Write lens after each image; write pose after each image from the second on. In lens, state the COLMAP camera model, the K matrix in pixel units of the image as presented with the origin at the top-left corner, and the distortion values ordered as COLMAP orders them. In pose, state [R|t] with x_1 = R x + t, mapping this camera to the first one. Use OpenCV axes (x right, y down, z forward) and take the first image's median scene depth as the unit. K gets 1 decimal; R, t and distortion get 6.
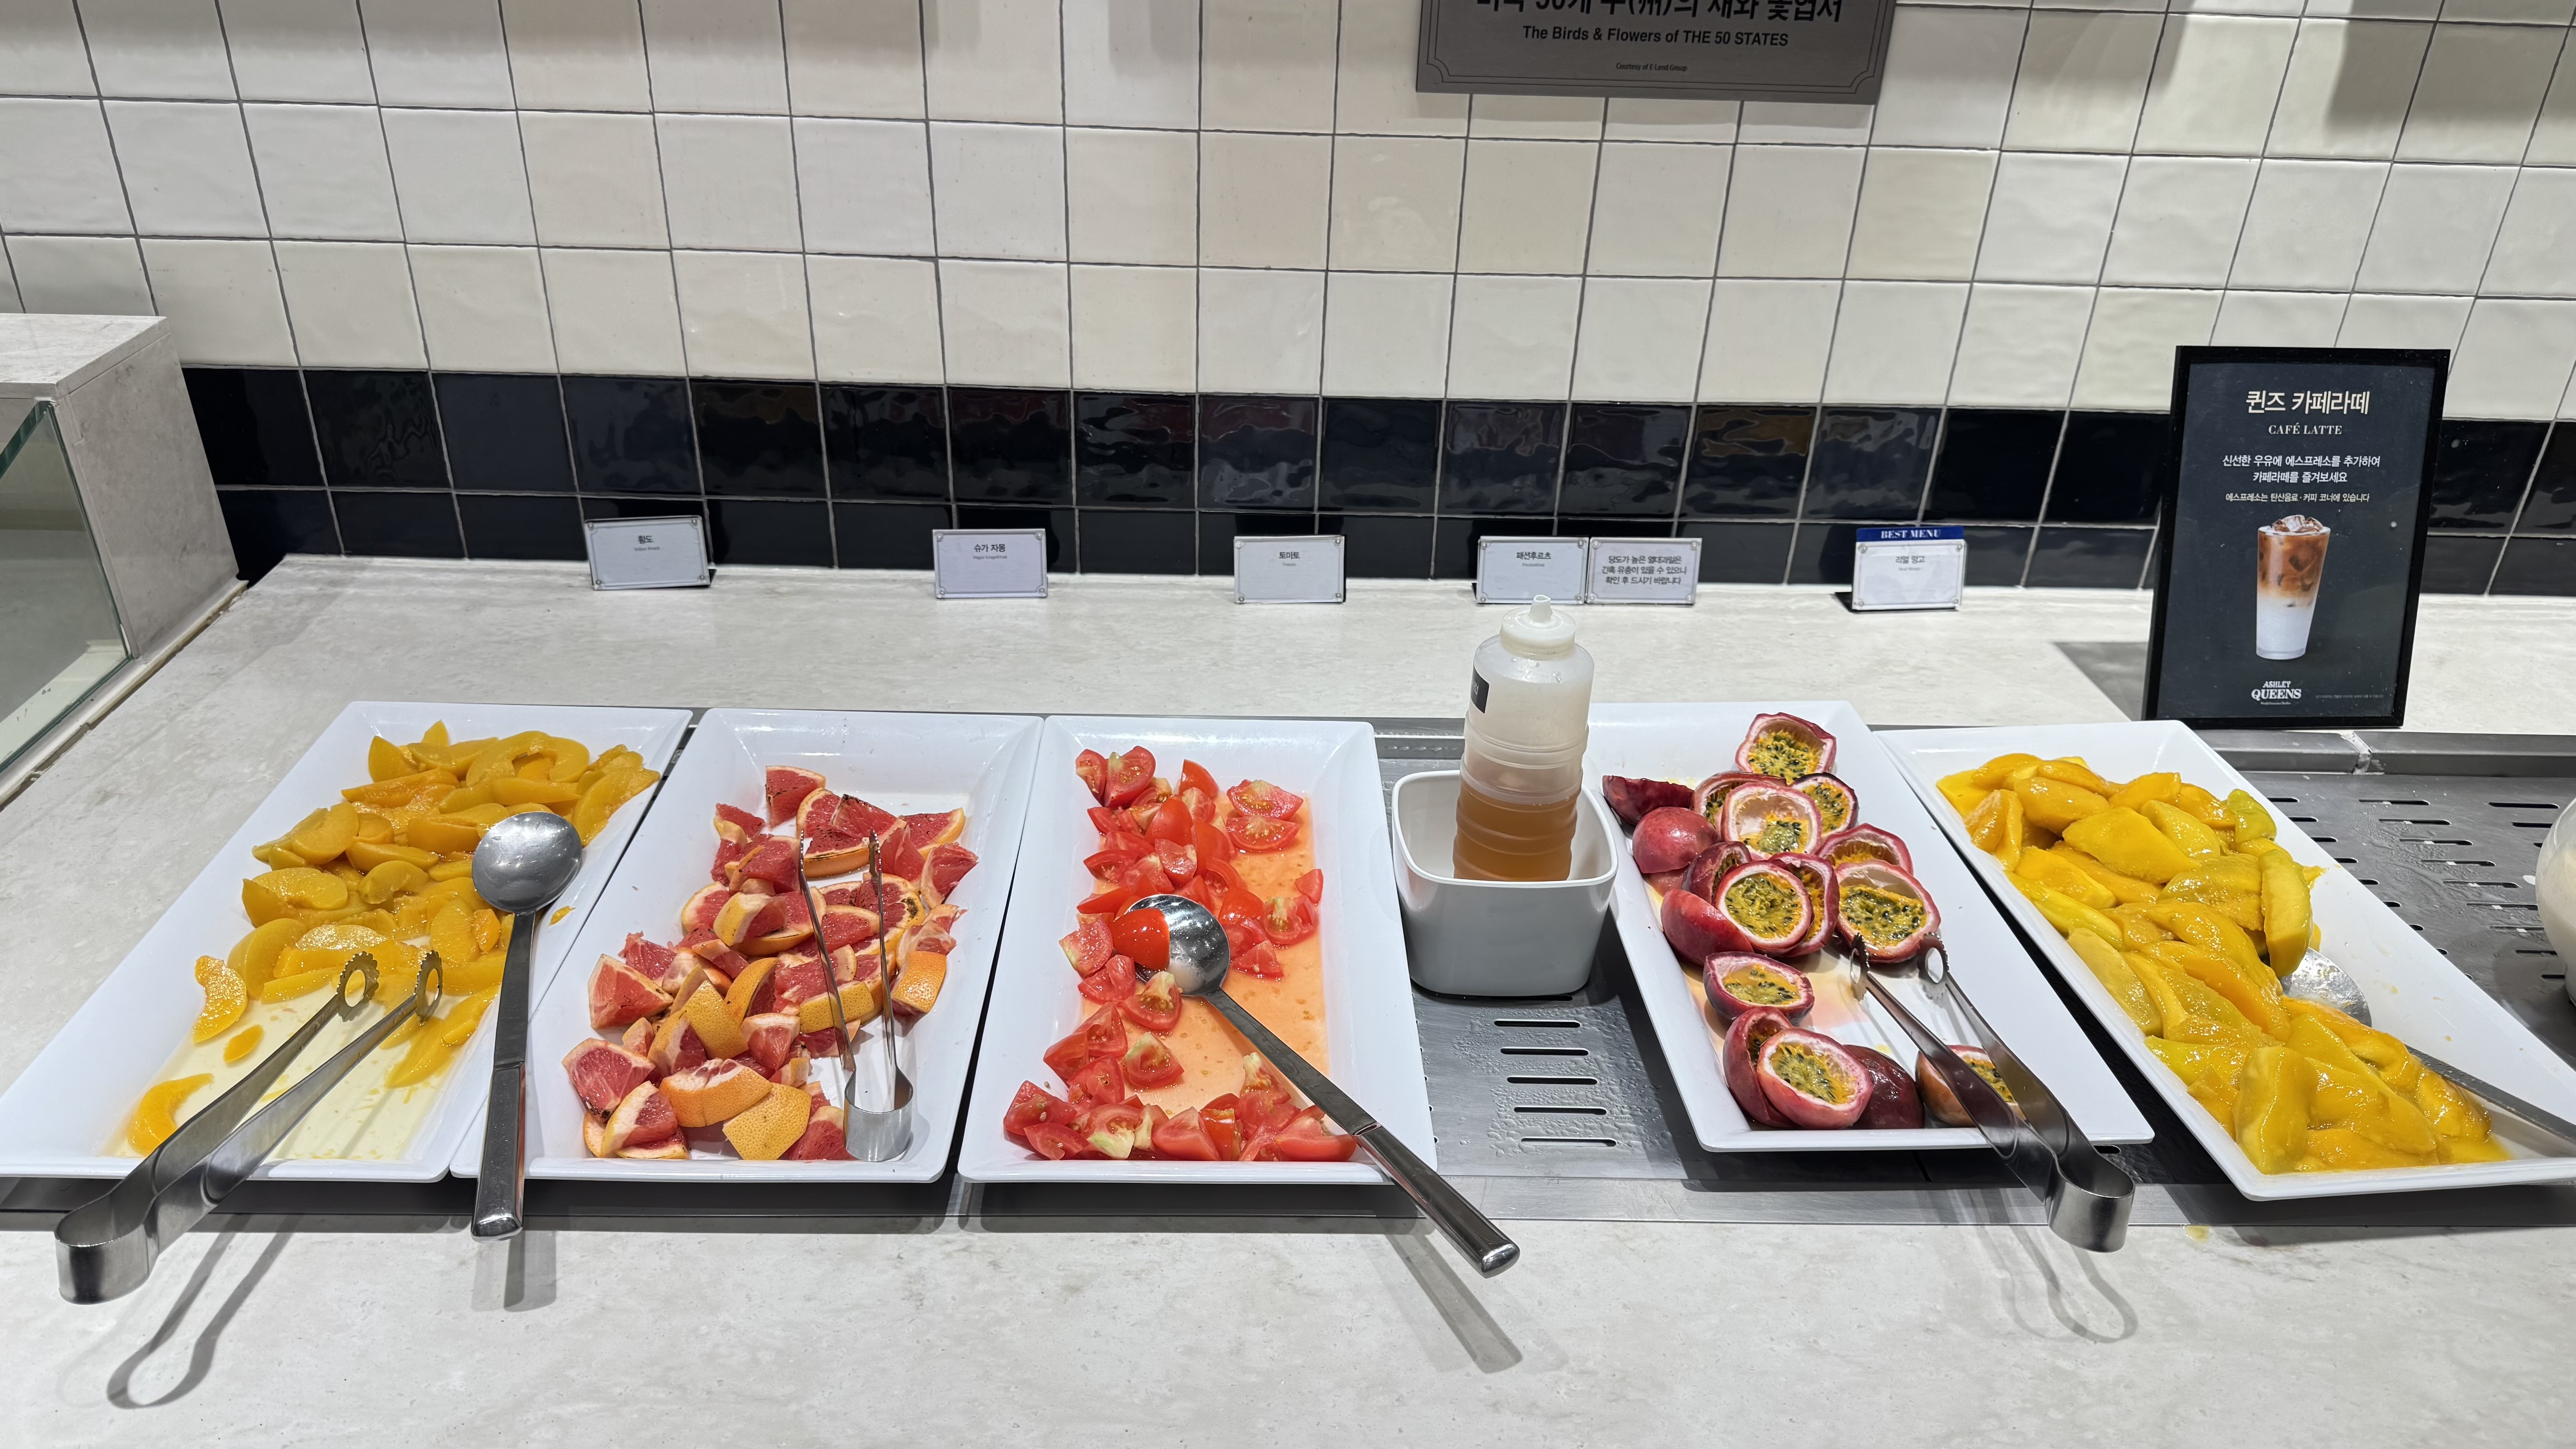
lens RADIAL K [[1729.1, 0, 1285.2], [0, 1729.1, 644.2], [0, 0, 1]] dist [-0.008060, -0.002196]
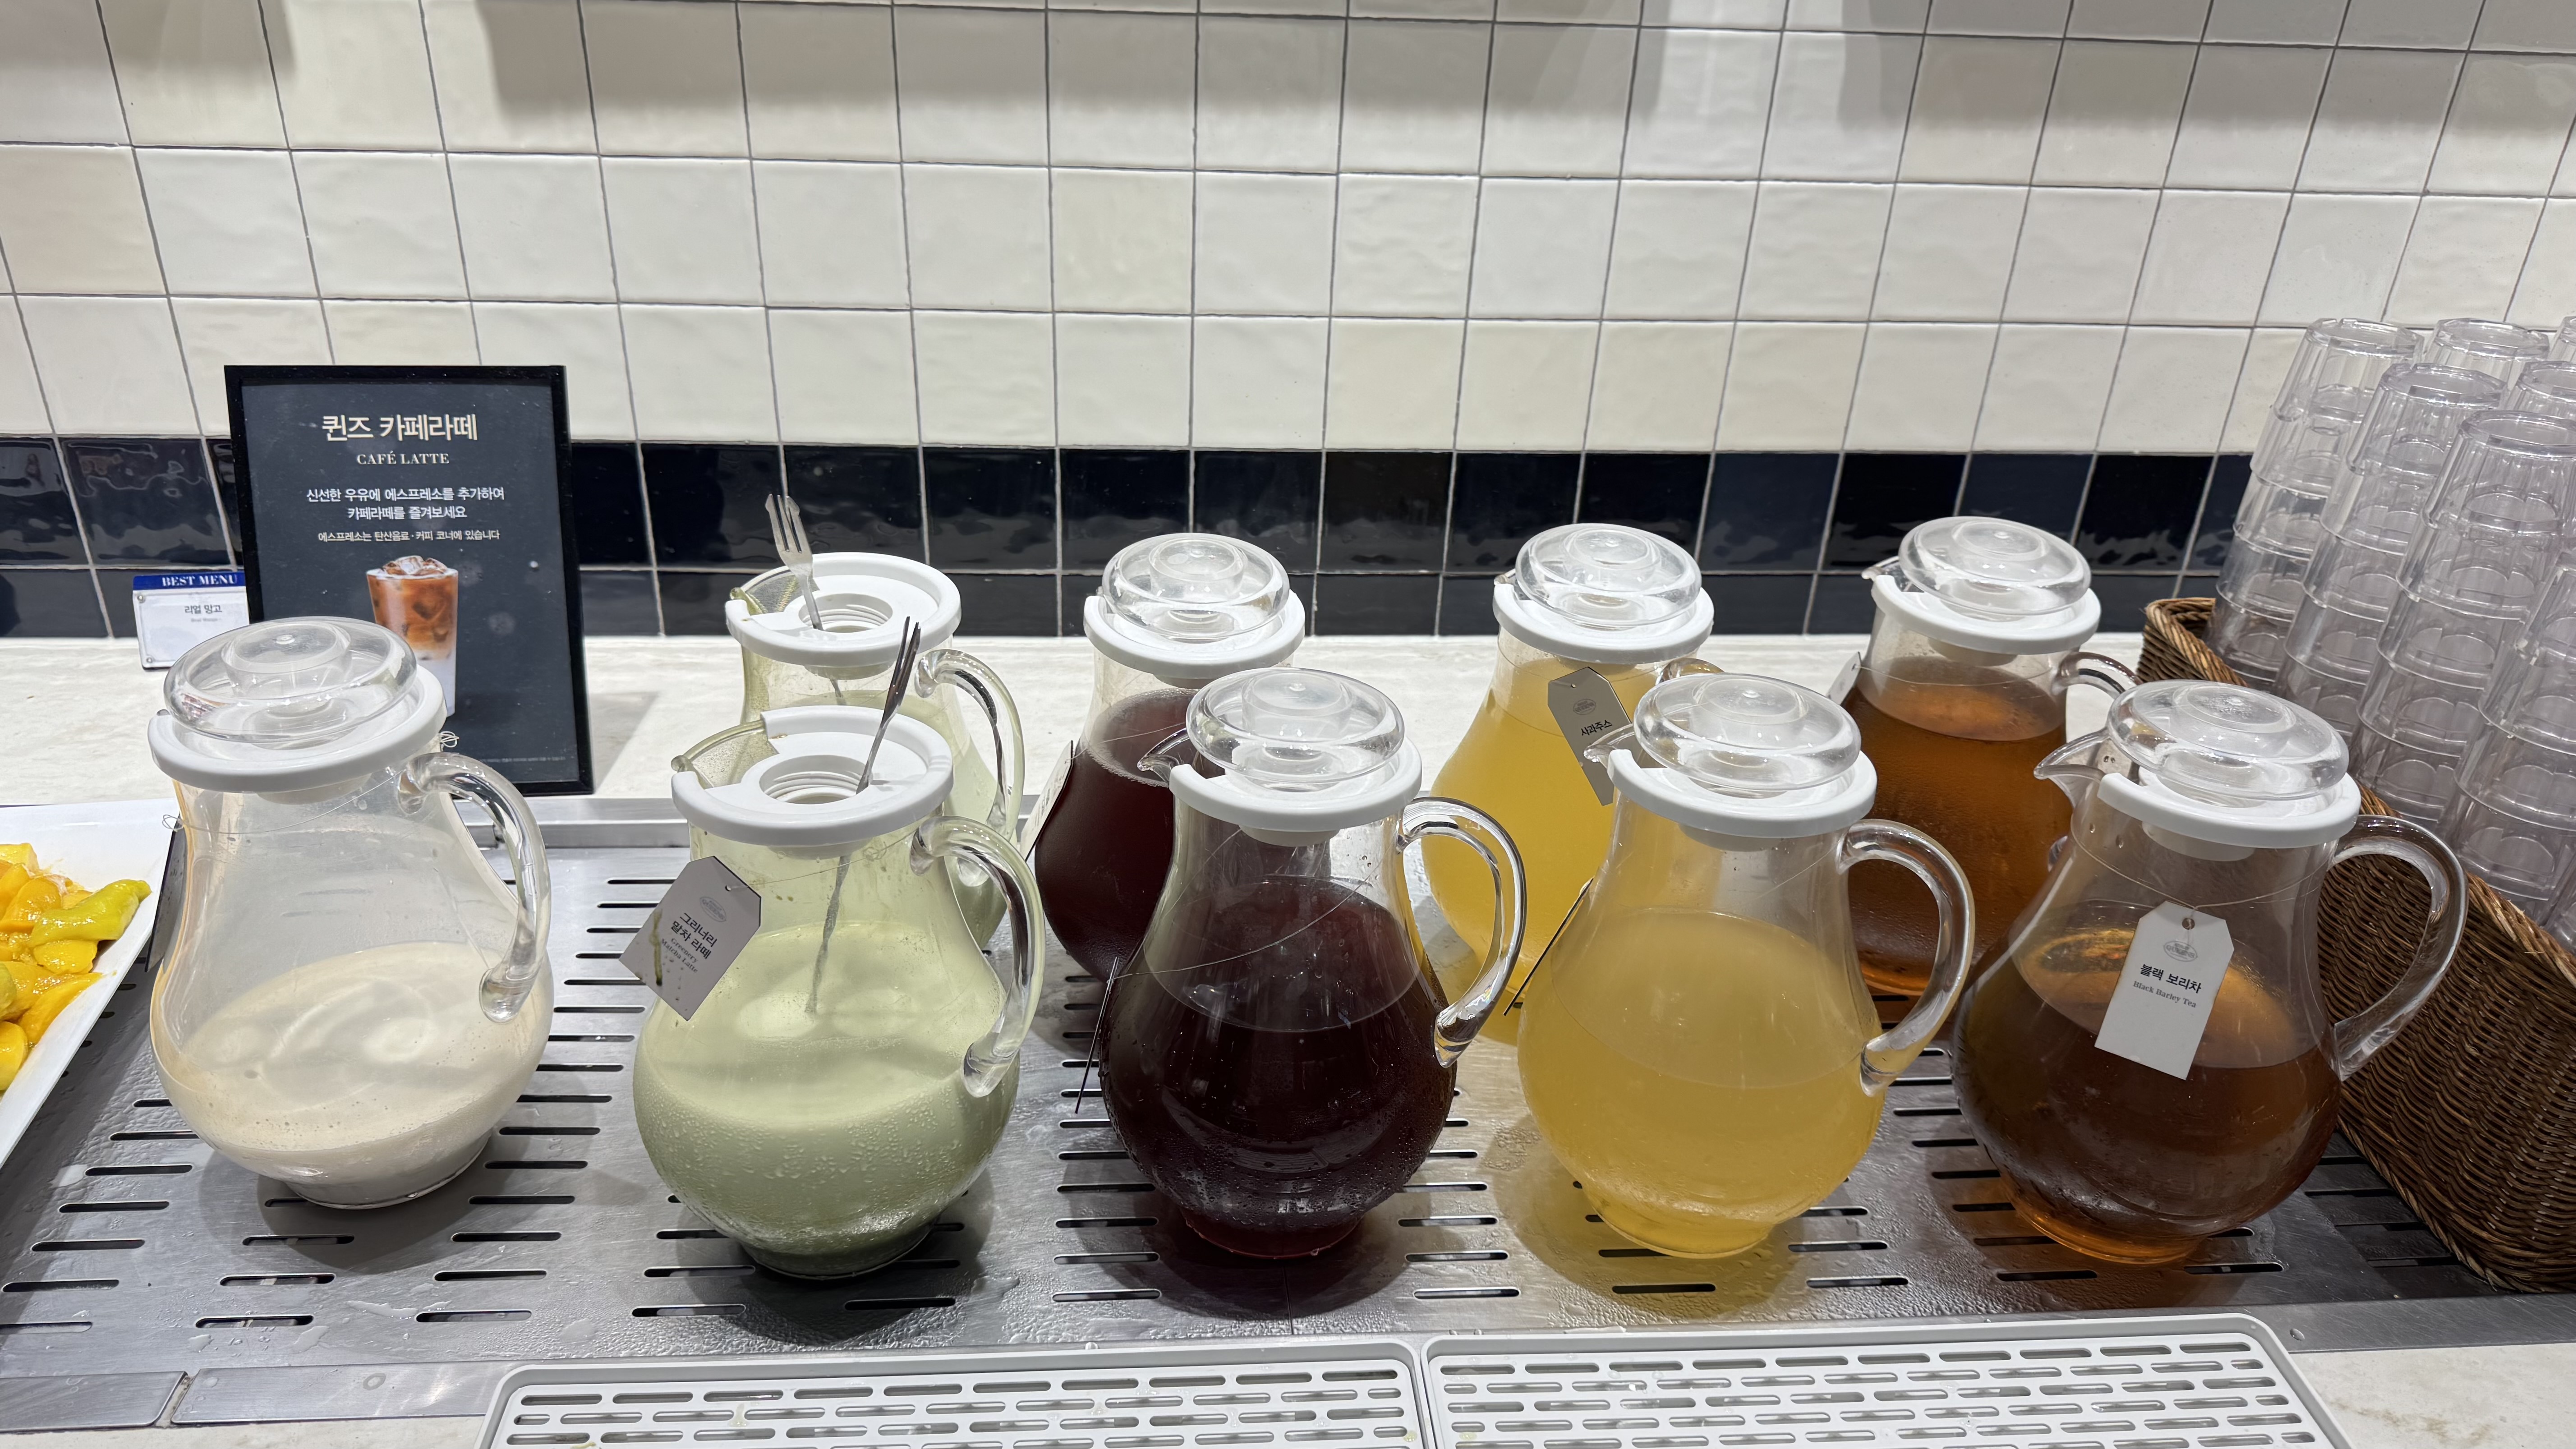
lens RADIAL K [[1818.9, 0, 1288.0], [0, 1818.9, 724.5], [0, 0, 1]] dist [-0.004394, -0.000054]
pose [[0.998820, -0.019847, 0.044318, 0.992254], [0.019489, 0.999774, 0.008490, 0.012233], [-0.044476, -0.007616, 0.998981, 0.050072]]
